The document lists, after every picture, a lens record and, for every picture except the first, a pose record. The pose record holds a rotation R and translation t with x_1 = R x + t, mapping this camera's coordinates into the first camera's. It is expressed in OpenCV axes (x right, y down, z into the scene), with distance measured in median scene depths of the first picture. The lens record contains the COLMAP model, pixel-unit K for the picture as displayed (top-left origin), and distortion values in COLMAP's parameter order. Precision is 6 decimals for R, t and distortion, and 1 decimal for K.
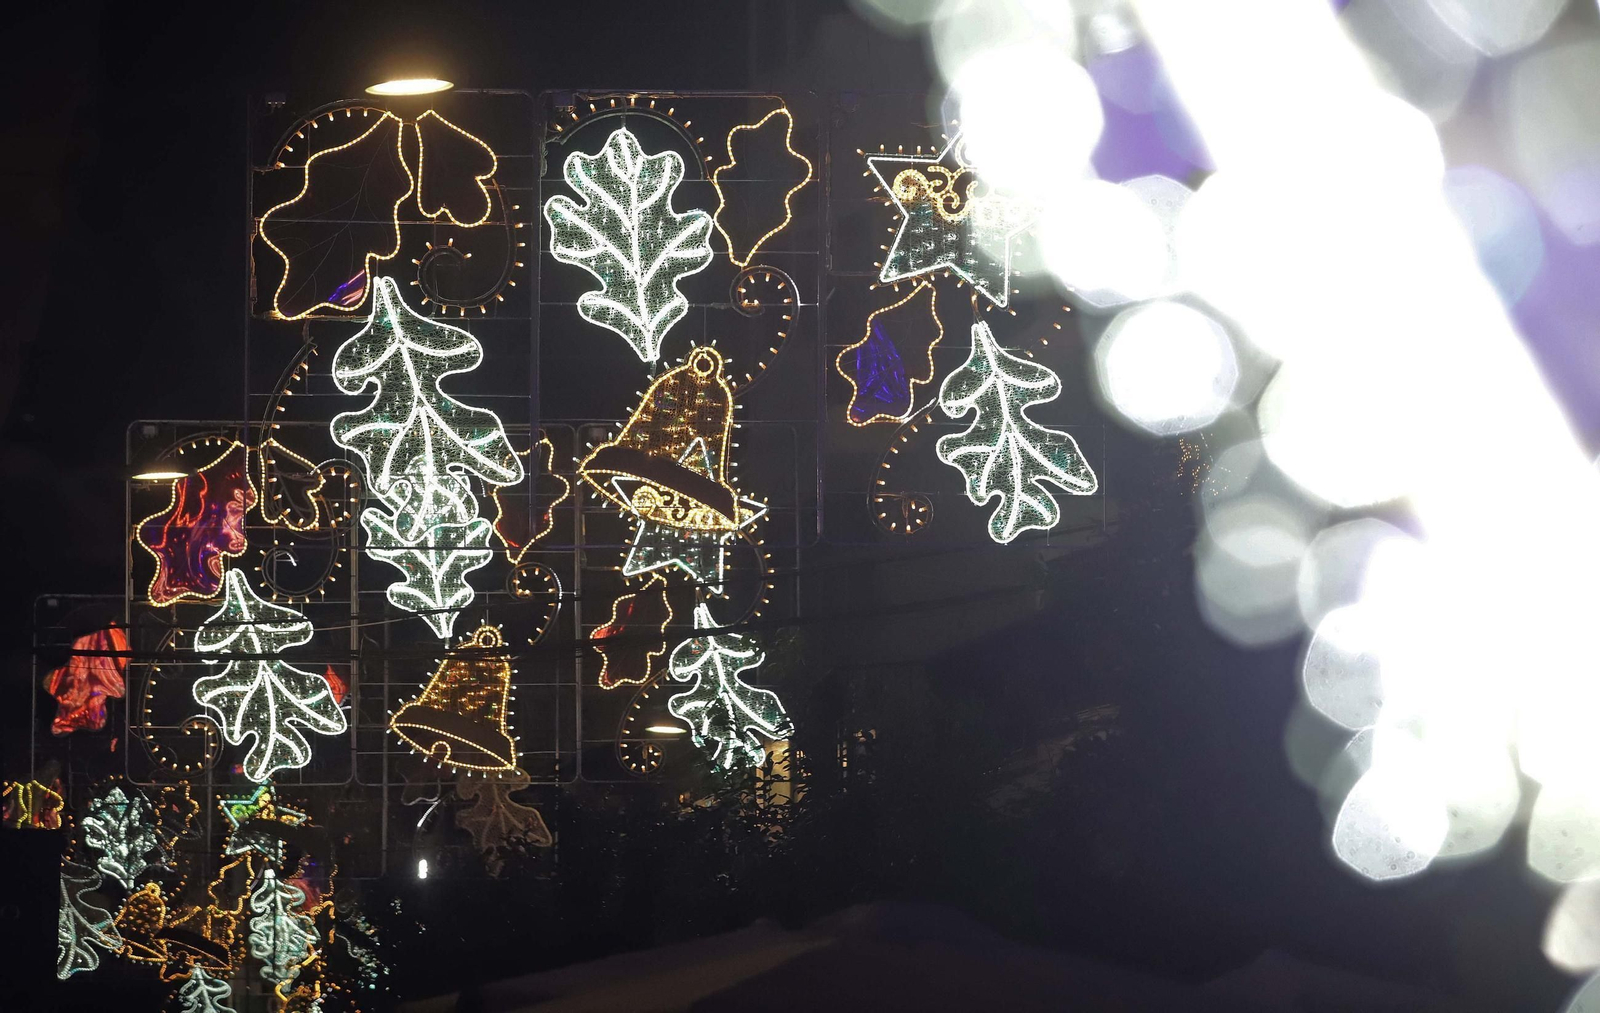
lens RADIAL K [[7699.4, 0, 800.0], [0, 7699.4, 505.7], [0, 0, 1]] dist [0.016585, 0.000000]
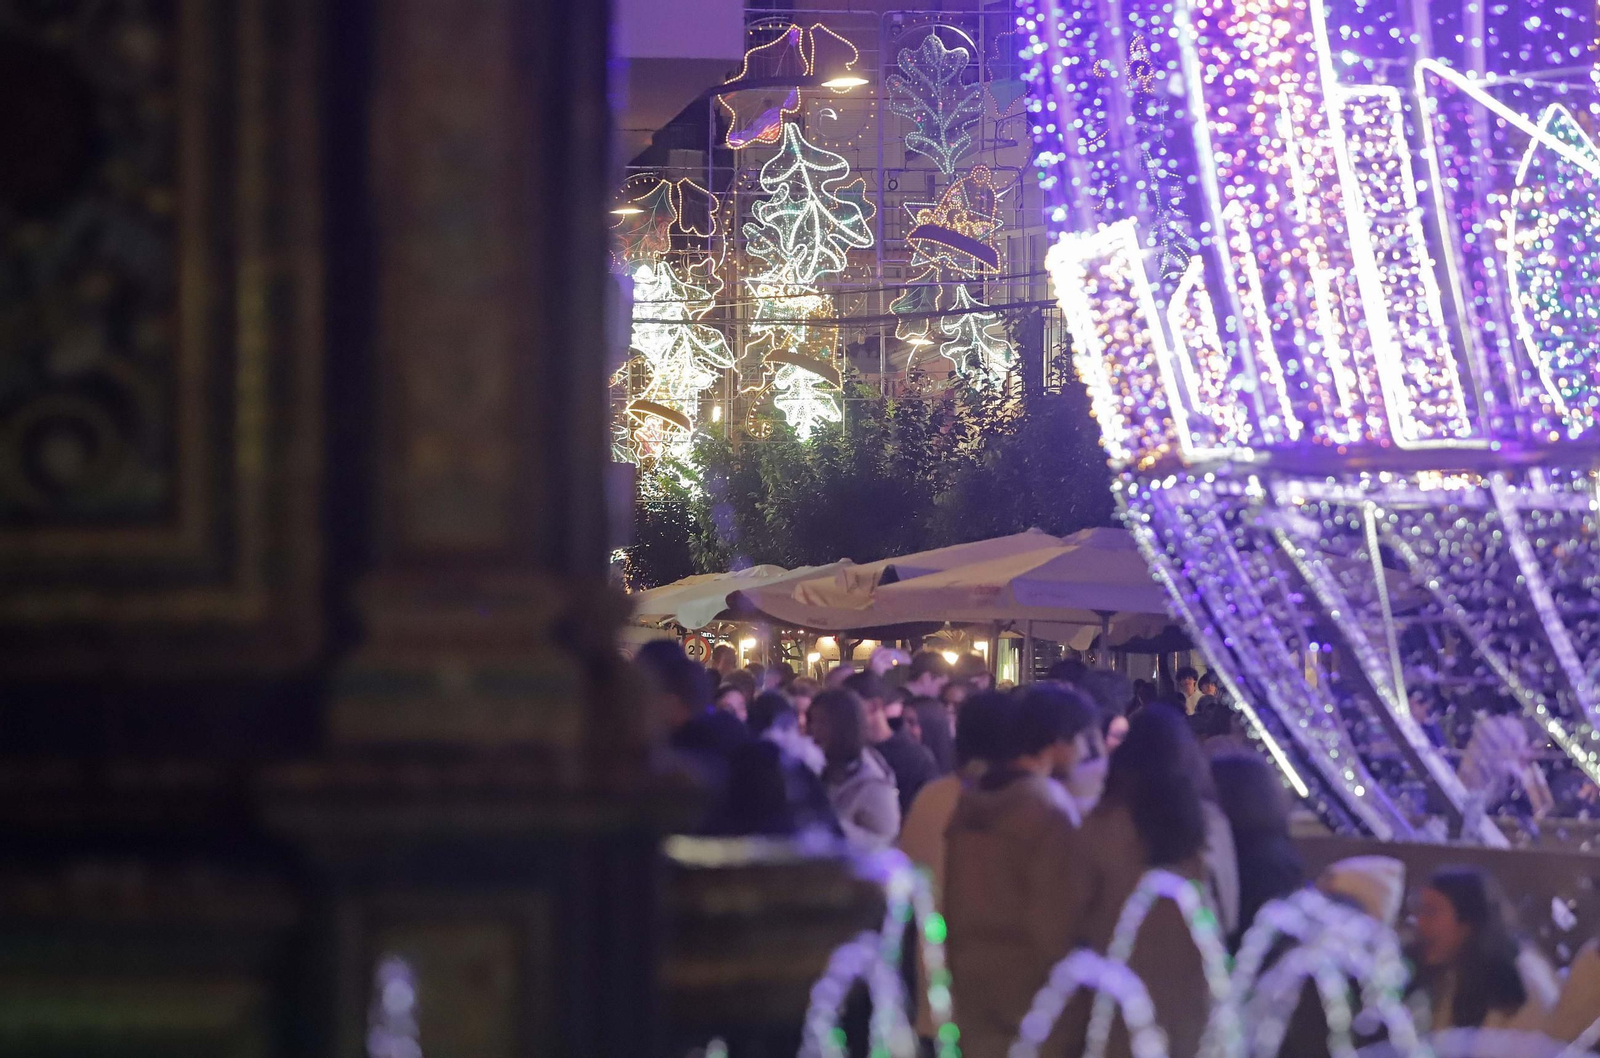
lens RADIAL K [[6727.5, 0, 799.3], [0, 6727.5, 528.9], [0, 0, 1]] dist [2.544643, 0.000000]
pose [[0.999667, 0.001313, -0.025752, -0.013563], [0.000519, 0.997476, 0.071003, -0.046667], [0.025781, -0.070993, 0.997144, -0.496285]]
